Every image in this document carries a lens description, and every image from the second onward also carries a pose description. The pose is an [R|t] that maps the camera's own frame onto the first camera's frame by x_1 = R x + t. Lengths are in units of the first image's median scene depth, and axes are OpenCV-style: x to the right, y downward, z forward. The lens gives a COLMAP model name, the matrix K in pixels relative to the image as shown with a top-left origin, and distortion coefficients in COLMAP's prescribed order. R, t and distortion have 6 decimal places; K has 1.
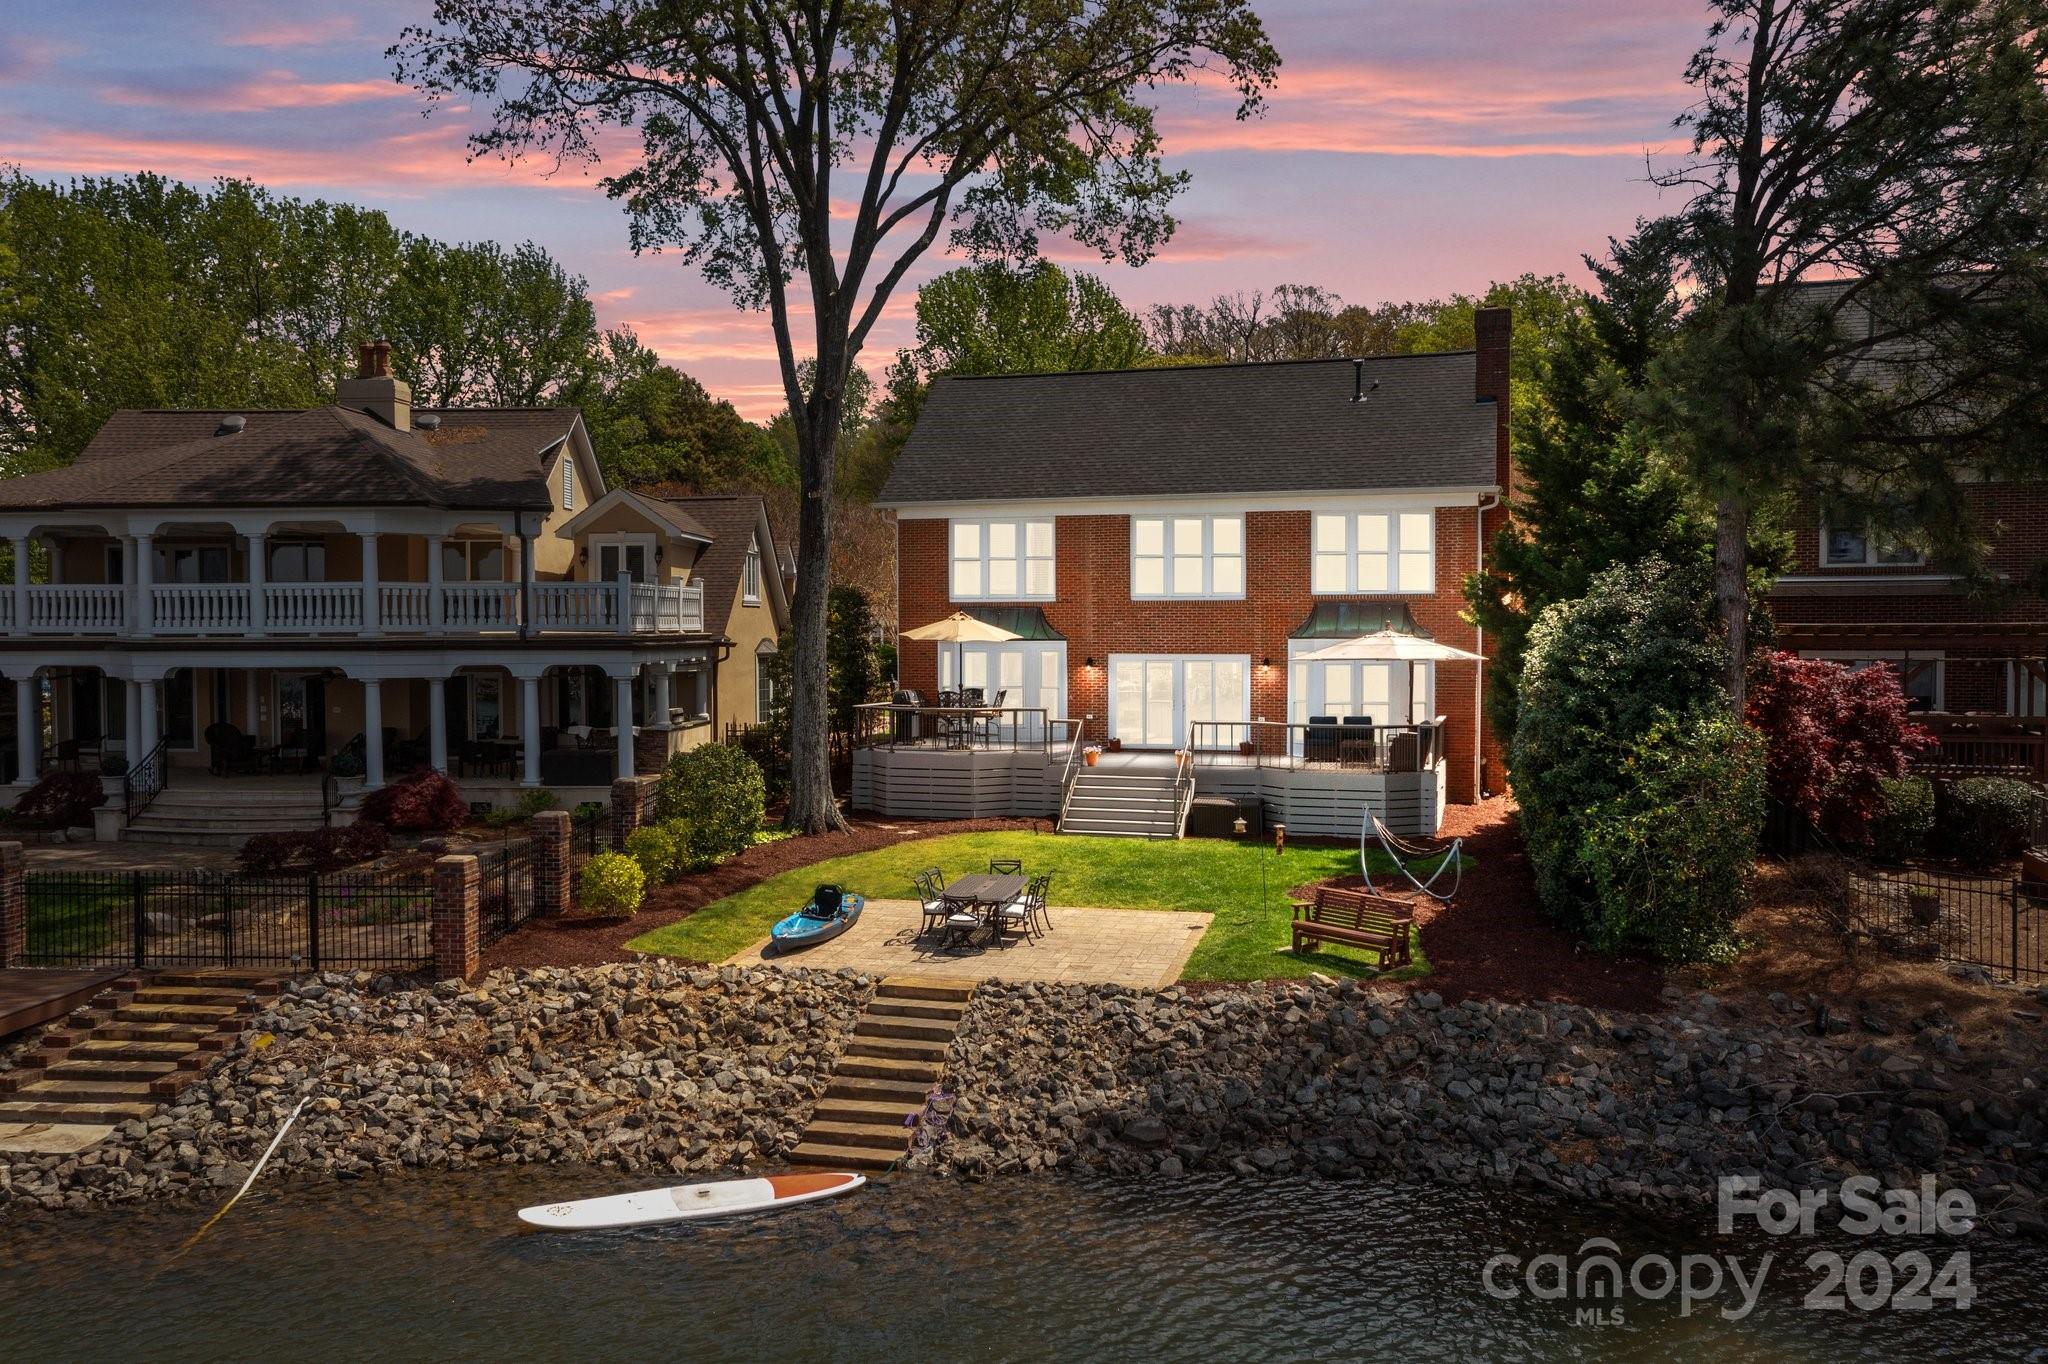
lens RADIAL K [[1593.6, 0, 1027.3], [0, 1593.6, 681.9], [0, 0, 1]] dist [0.002661, 0.001781]
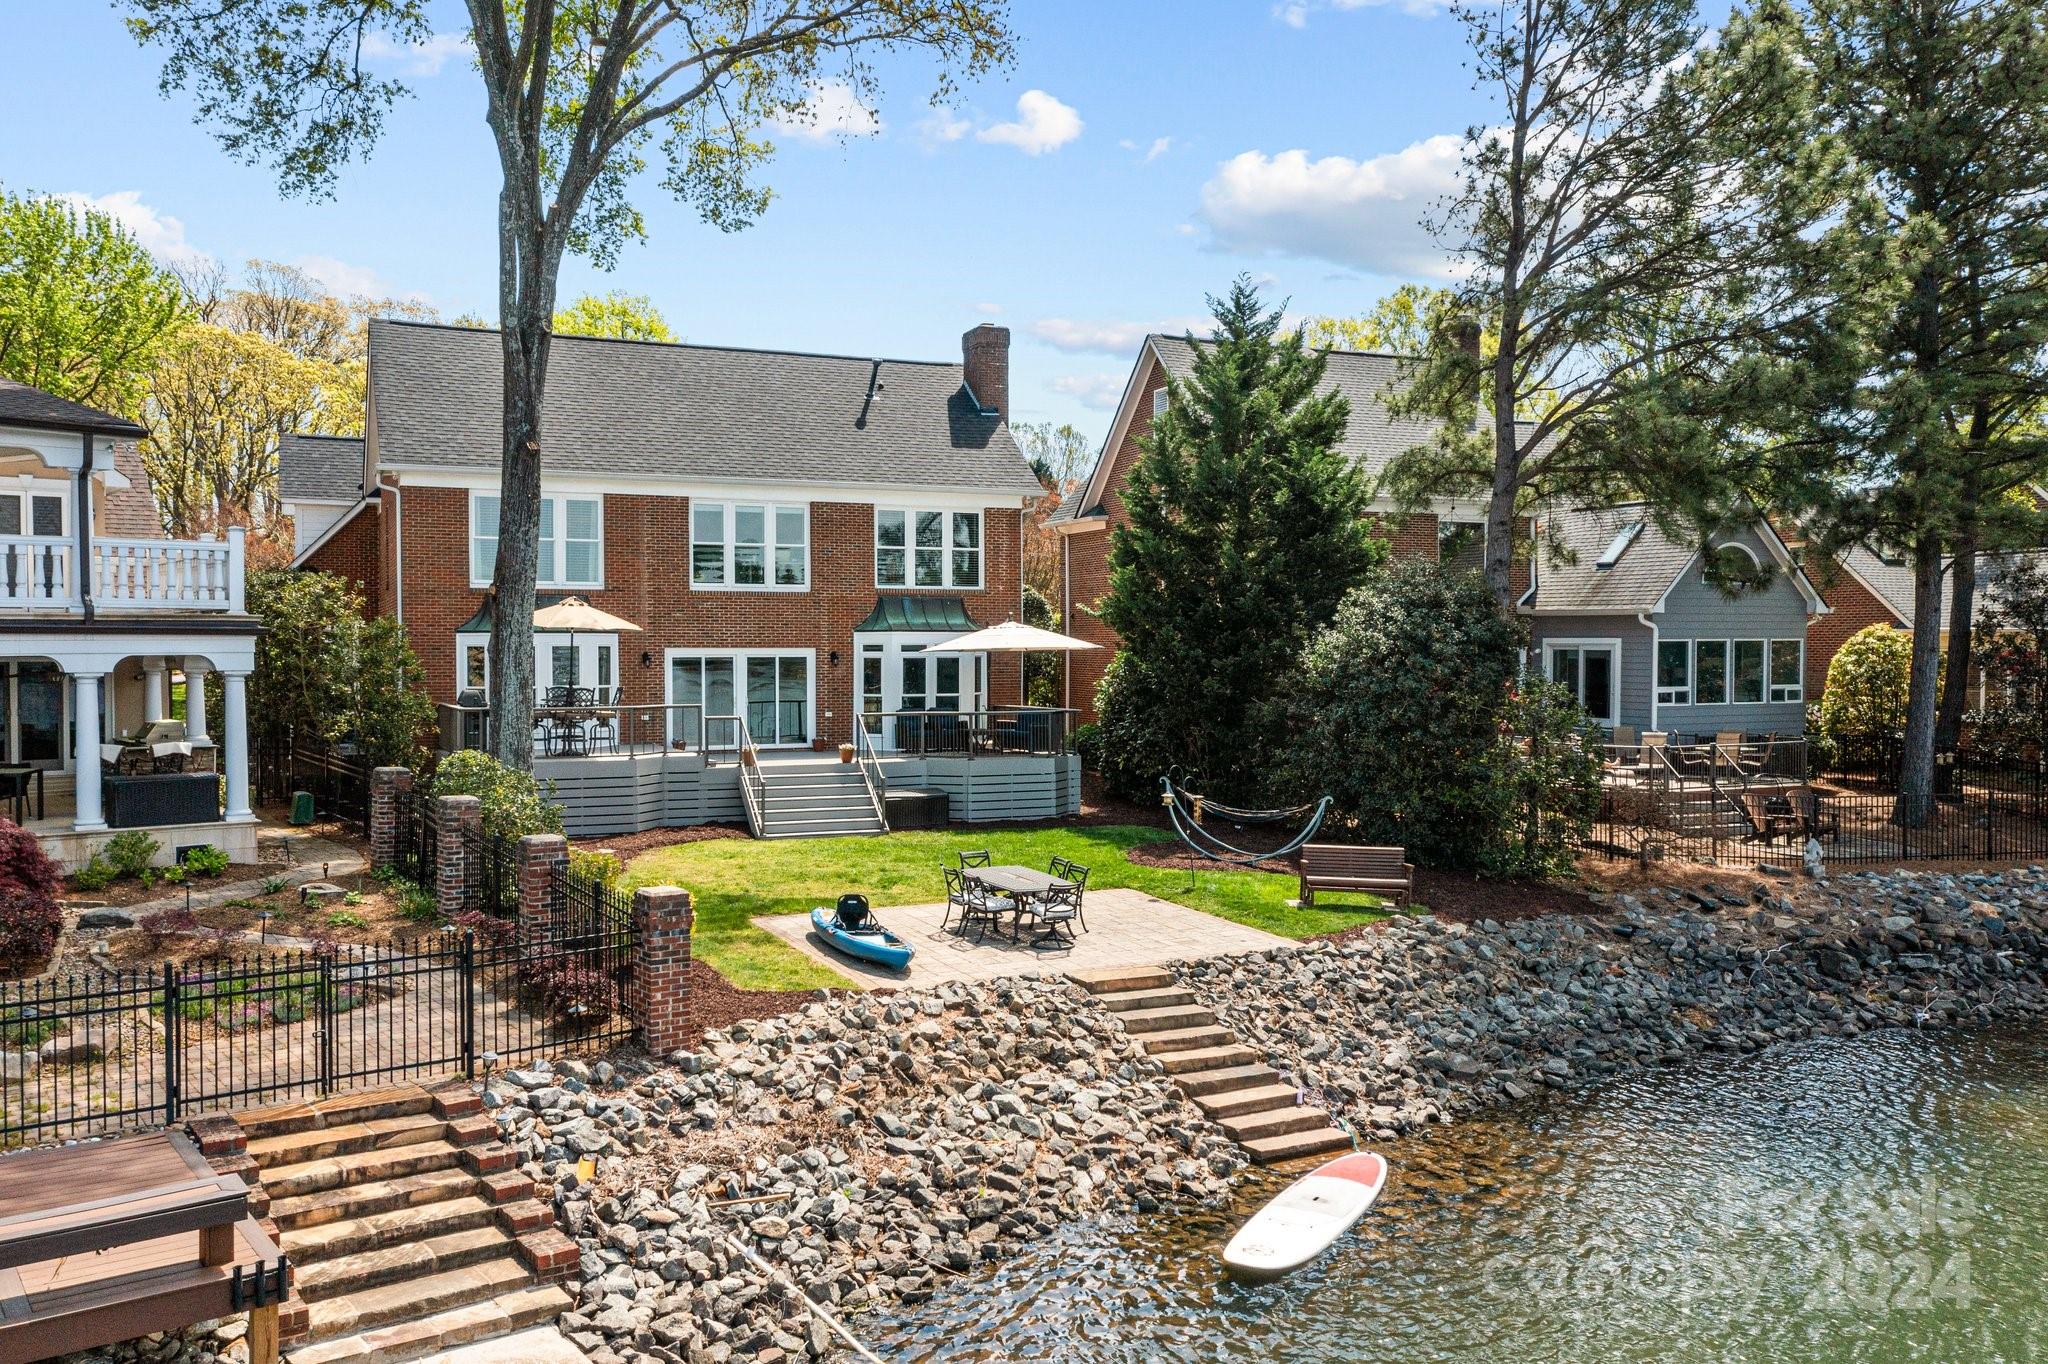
lens RADIAL K [[1593.6, 0, 1026.8], [0, 1593.6, 680.0], [0, 0, 1]] dist [0.002661, 0.001781]
pose [[0.770436, -0.014048, 0.637362, -0.457570], [0.015078, 0.999879, 0.003812, 0.002479], [-0.637339, 0.006673, 0.770555, 0.183561]]
